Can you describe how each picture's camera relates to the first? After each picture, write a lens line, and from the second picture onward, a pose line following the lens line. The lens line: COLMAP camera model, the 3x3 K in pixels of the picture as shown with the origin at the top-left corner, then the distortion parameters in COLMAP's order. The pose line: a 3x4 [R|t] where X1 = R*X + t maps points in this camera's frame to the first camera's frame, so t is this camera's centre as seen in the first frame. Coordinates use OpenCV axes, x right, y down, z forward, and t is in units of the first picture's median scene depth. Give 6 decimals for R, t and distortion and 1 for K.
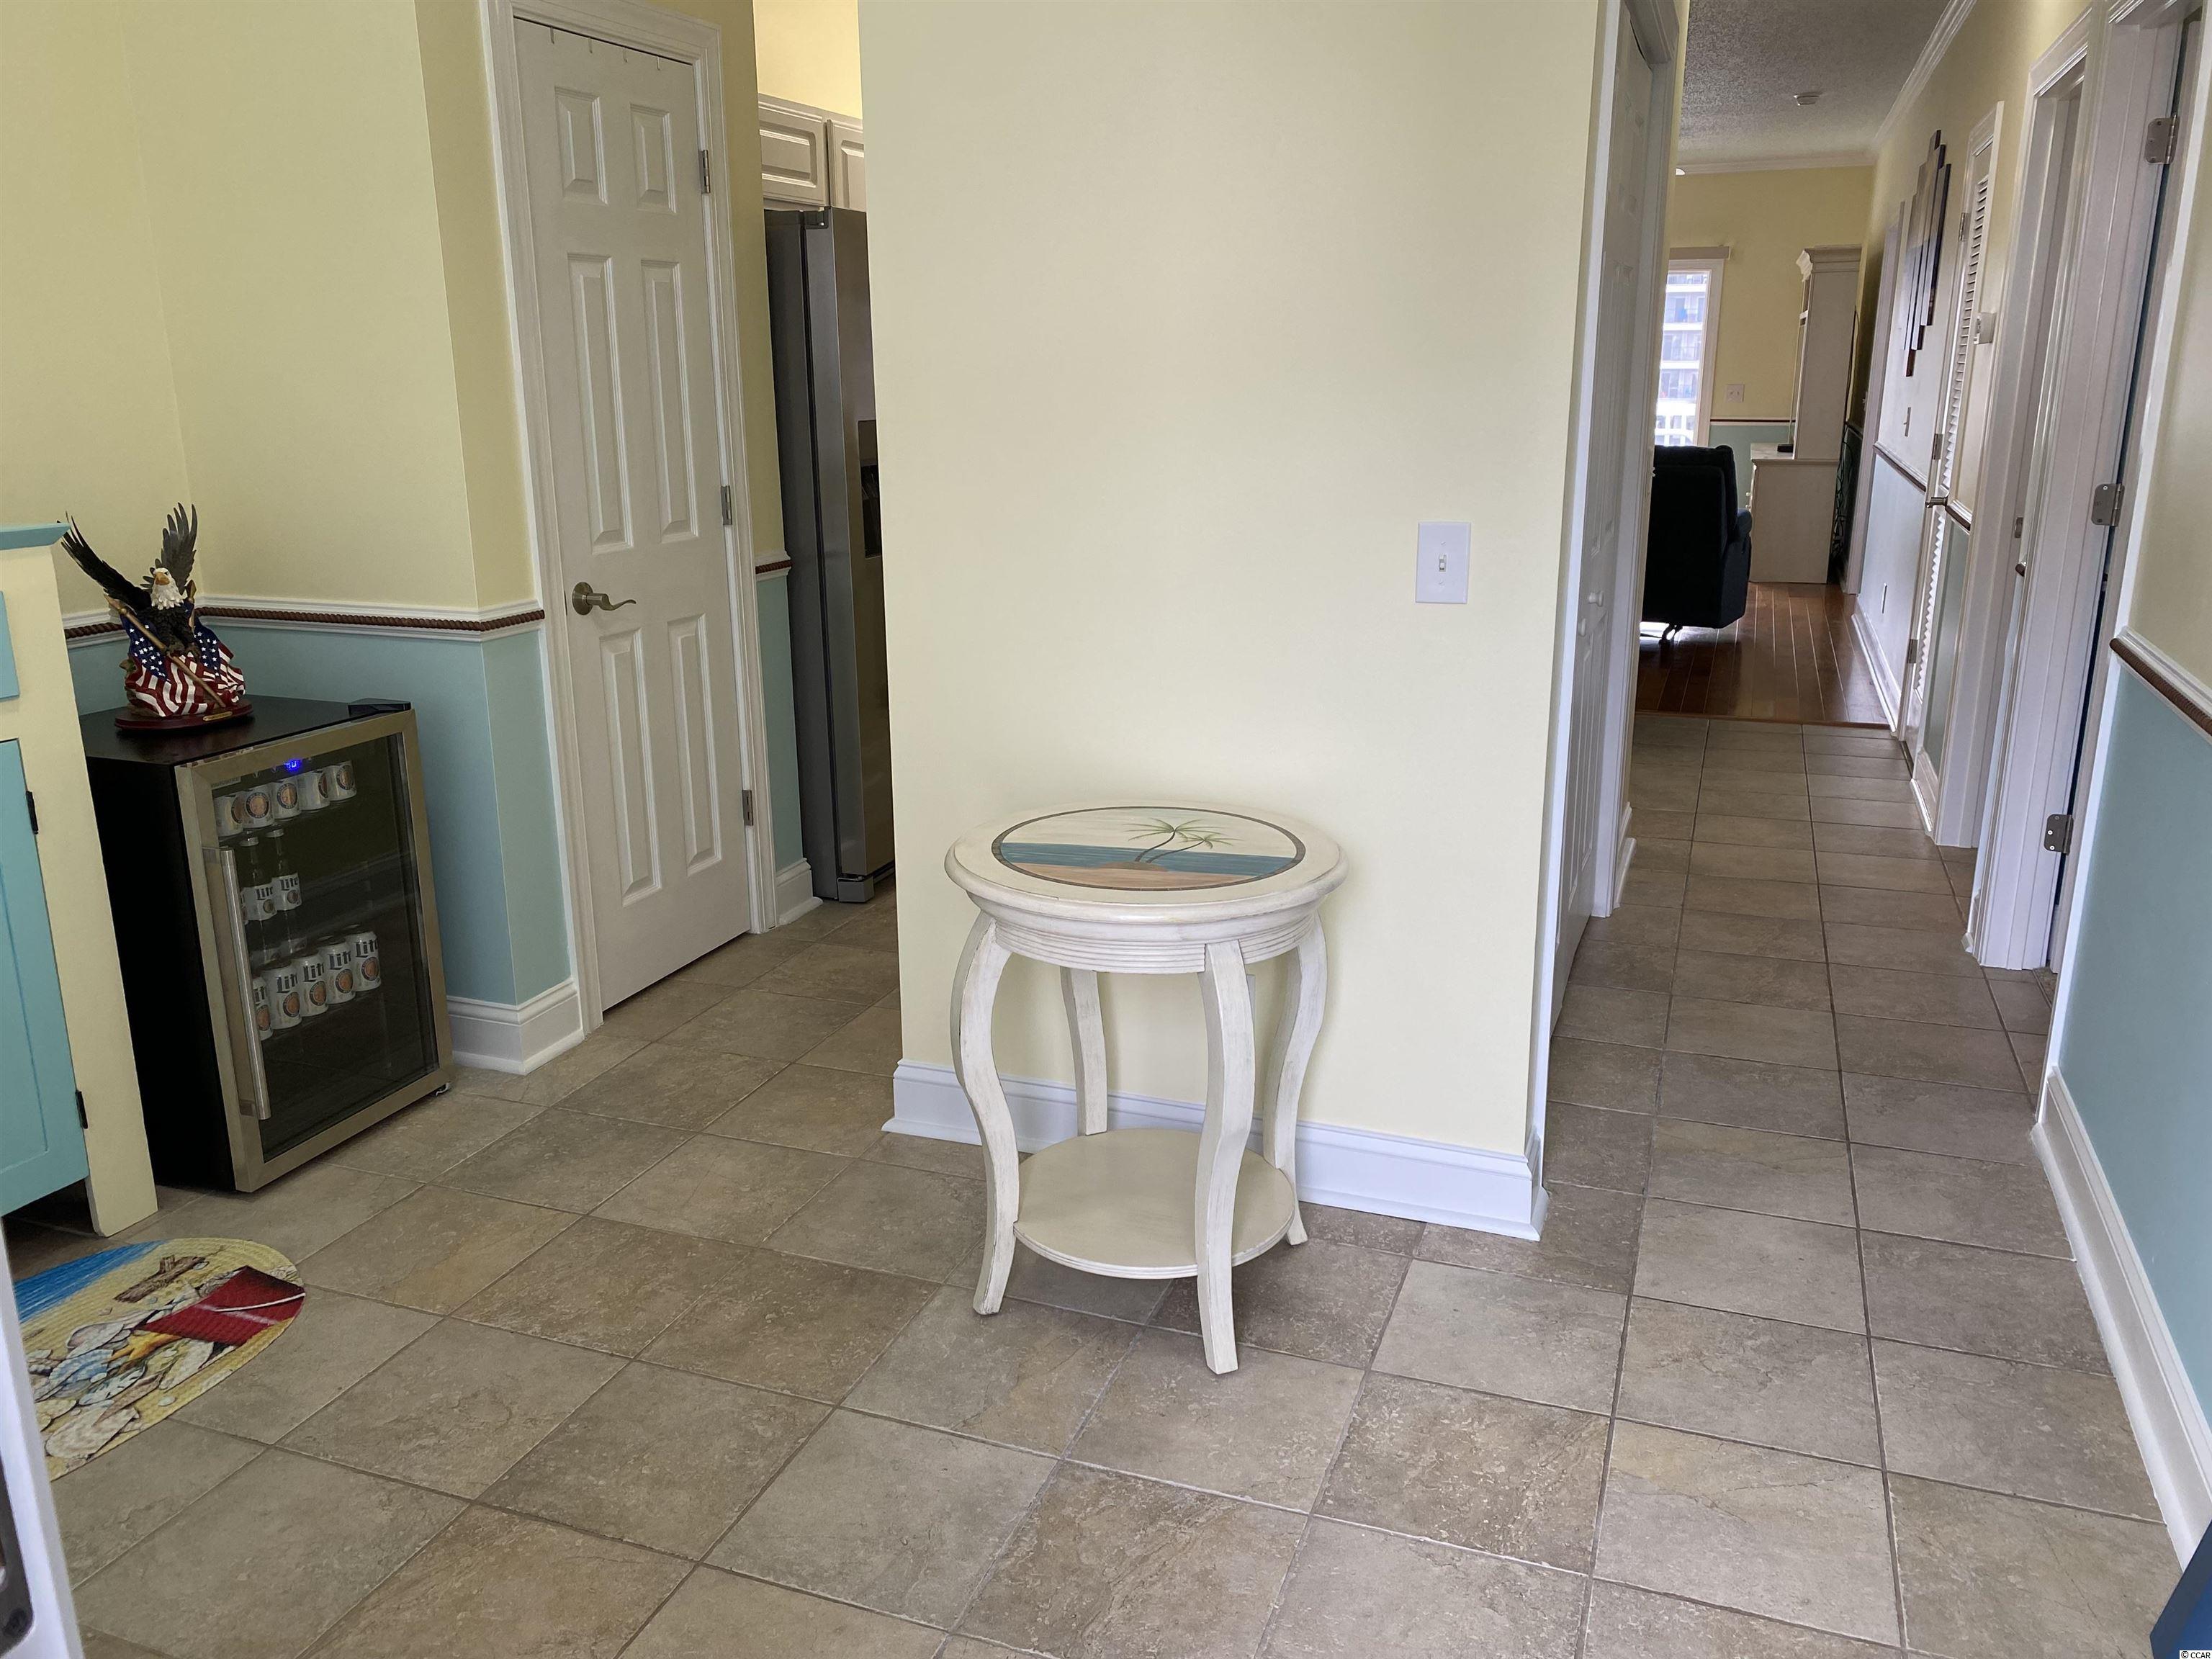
lens RADIAL K [[1681.7, 0, 1106.0], [0, 1681.7, 829.5], [0, 0, 1]] dist [0.067993, -0.003196]
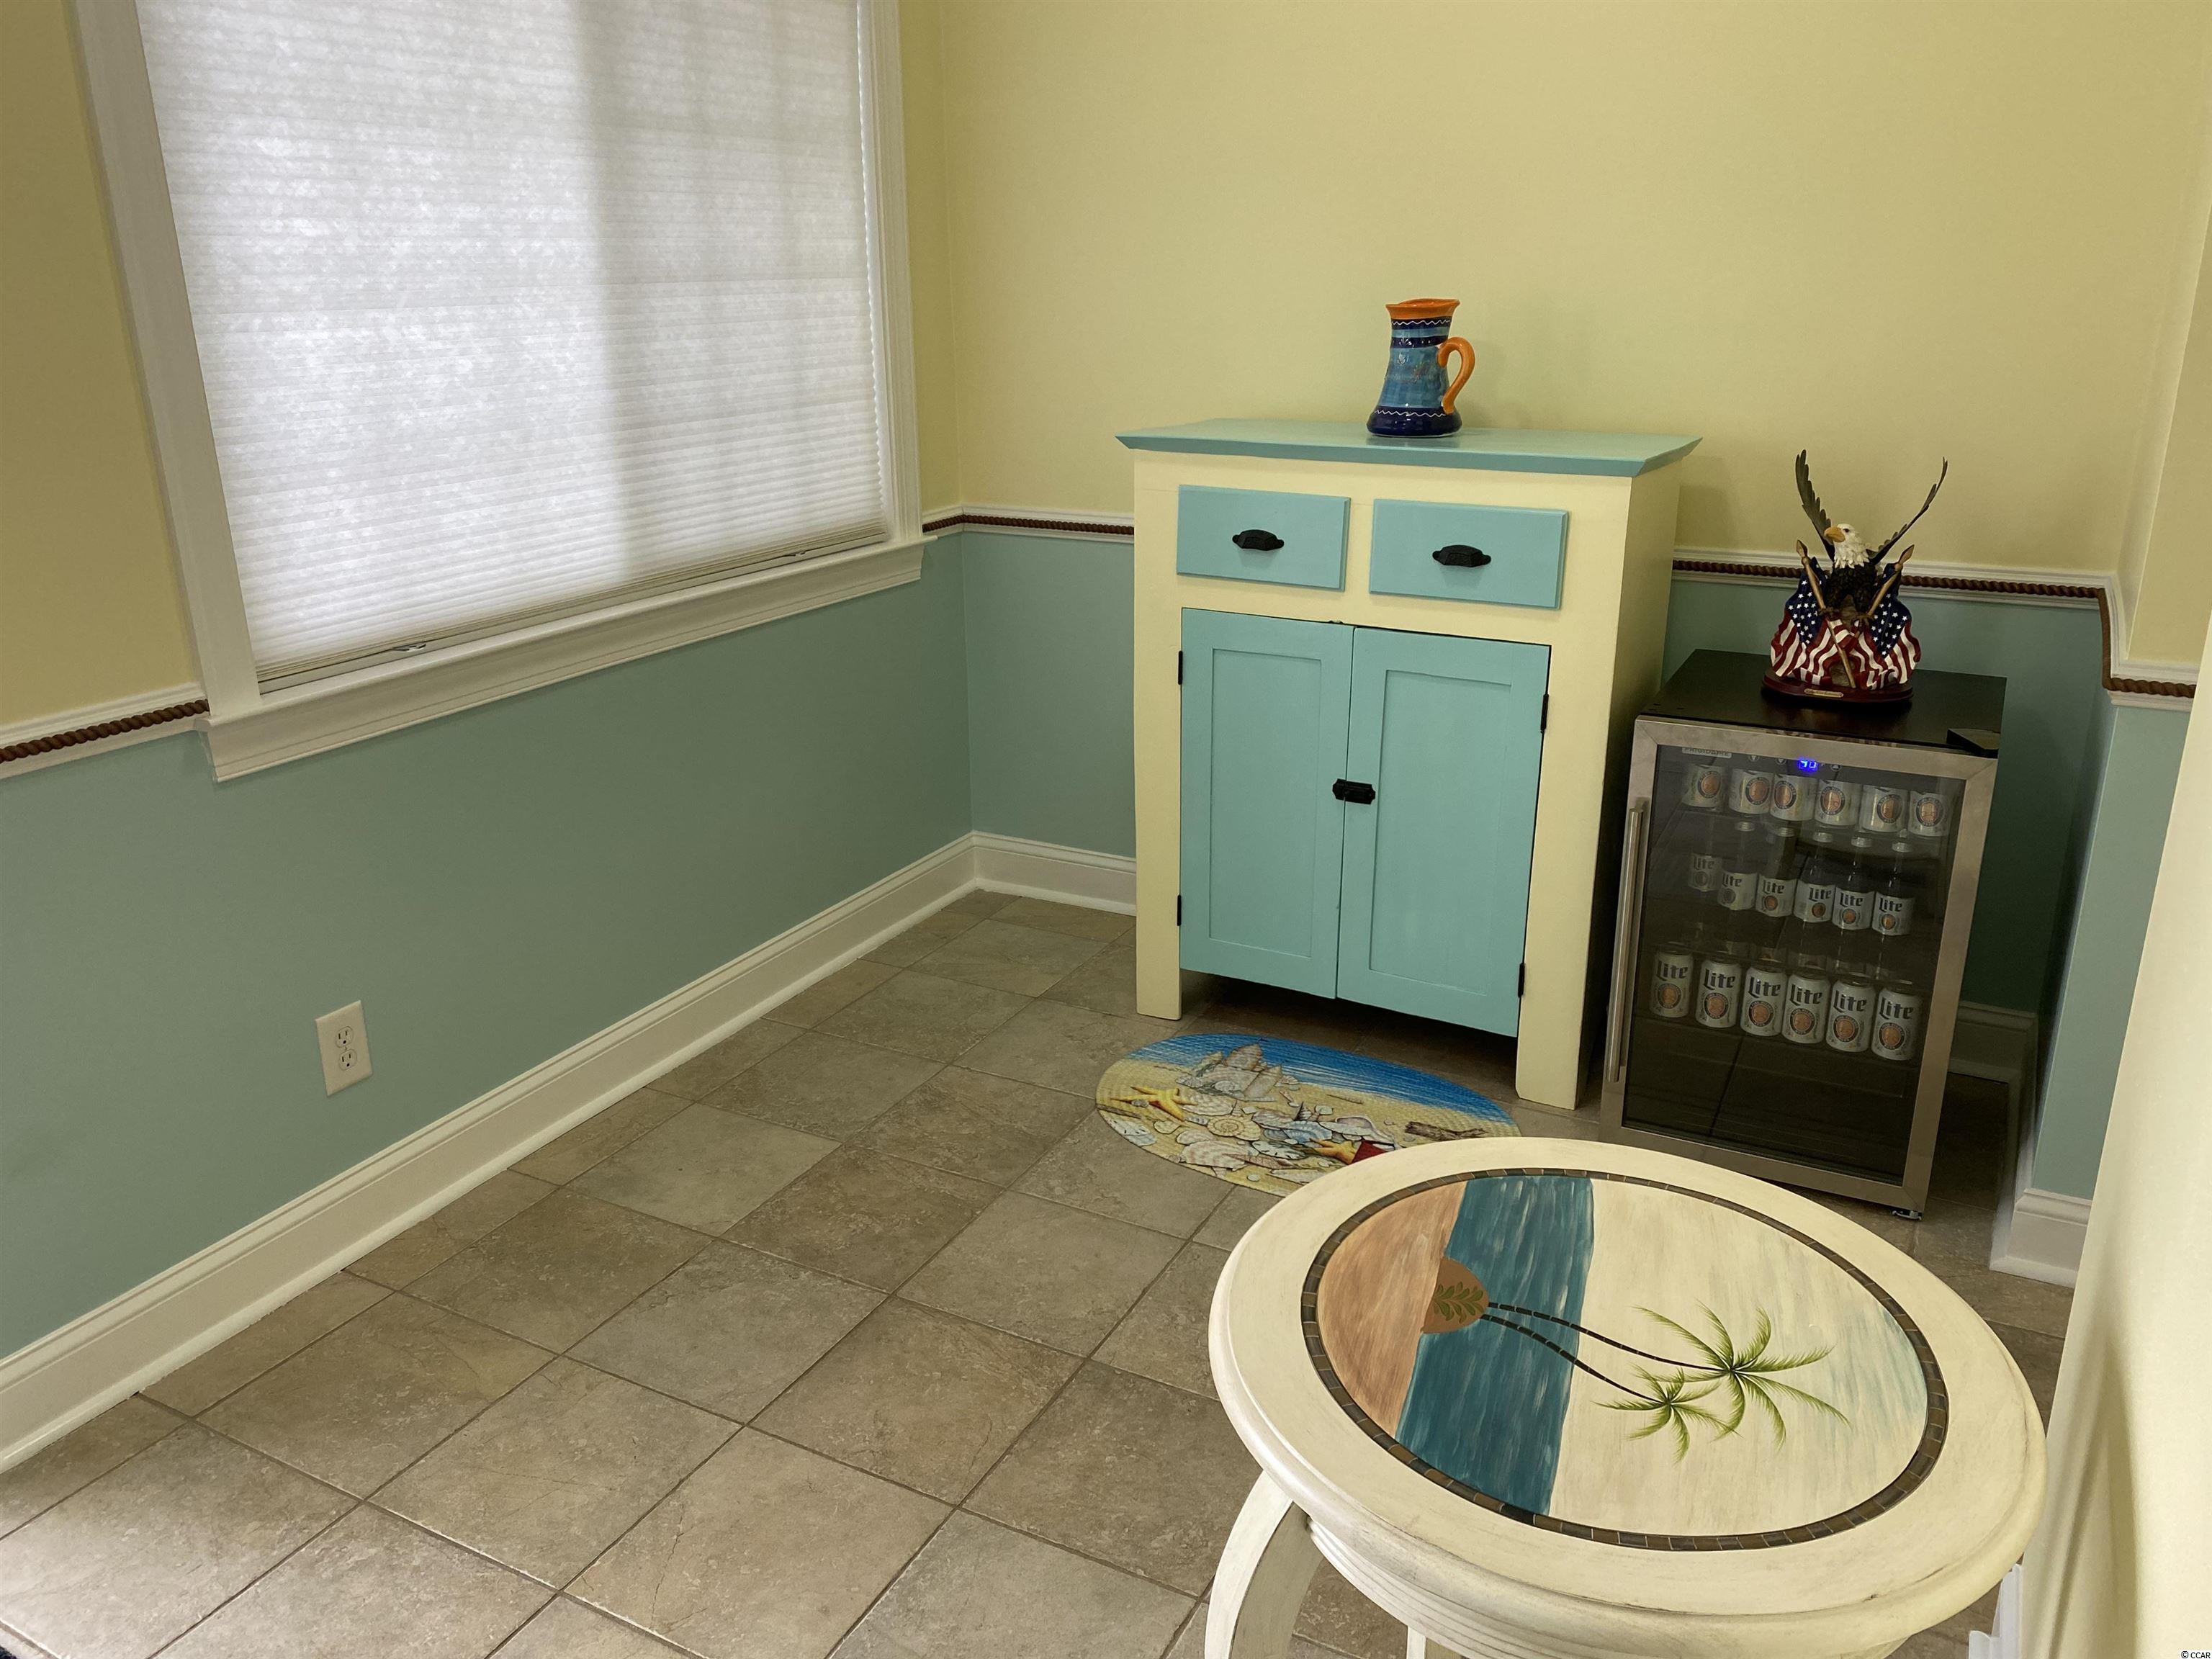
lens RADIAL K [[1698.0, 0, 1117.6], [0, 1698.0, 862.6], [0, 0, 1]] dist [-0.000535, 0.003062]
pose [[-0.116876, 0.351571, -0.928837, 0.473281], [-0.265627, 0.890109, 0.370336, -0.268476], [0.956965, 0.290007, -0.010645, 0.831864]]
